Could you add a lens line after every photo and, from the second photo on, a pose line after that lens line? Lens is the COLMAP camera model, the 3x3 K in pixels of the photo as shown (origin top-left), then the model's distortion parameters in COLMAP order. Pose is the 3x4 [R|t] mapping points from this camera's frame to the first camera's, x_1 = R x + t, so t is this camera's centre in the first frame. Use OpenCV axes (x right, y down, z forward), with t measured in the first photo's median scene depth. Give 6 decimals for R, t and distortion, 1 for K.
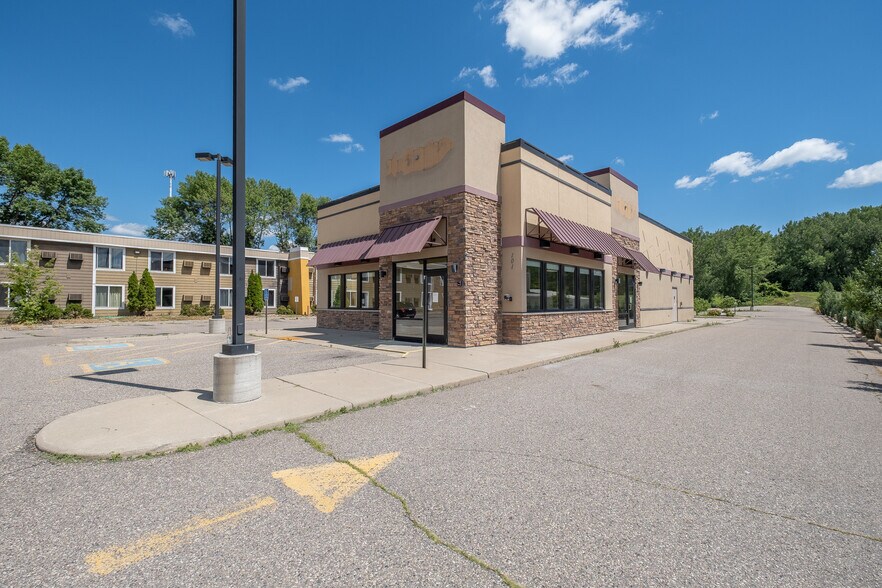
lens RADIAL K [[398.6, 0, 444.2], [0, 398.6, 302.6], [0, 0, 1]] dist [-0.000603, 0.000026]
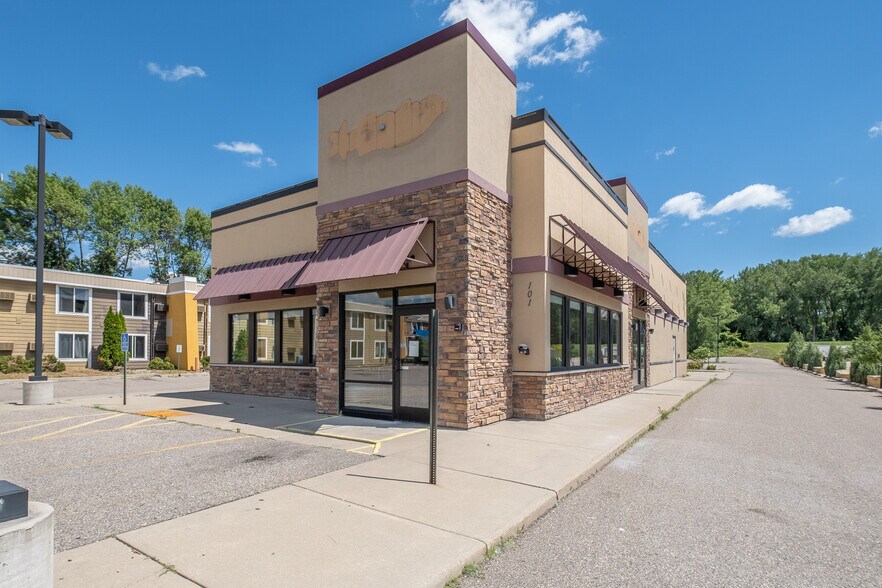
lens RADIAL K [[462.5, 0, 450.7], [0, 462.5, 352.2], [0, 0, 1]] dist [-0.001906, -0.001049]
pose [[0.984850, 0.002210, 0.173396, -0.069552], [-0.002126, 0.999998, -0.000671, -0.005379], [-0.173397, 0.000292, 0.984852, 0.203236]]
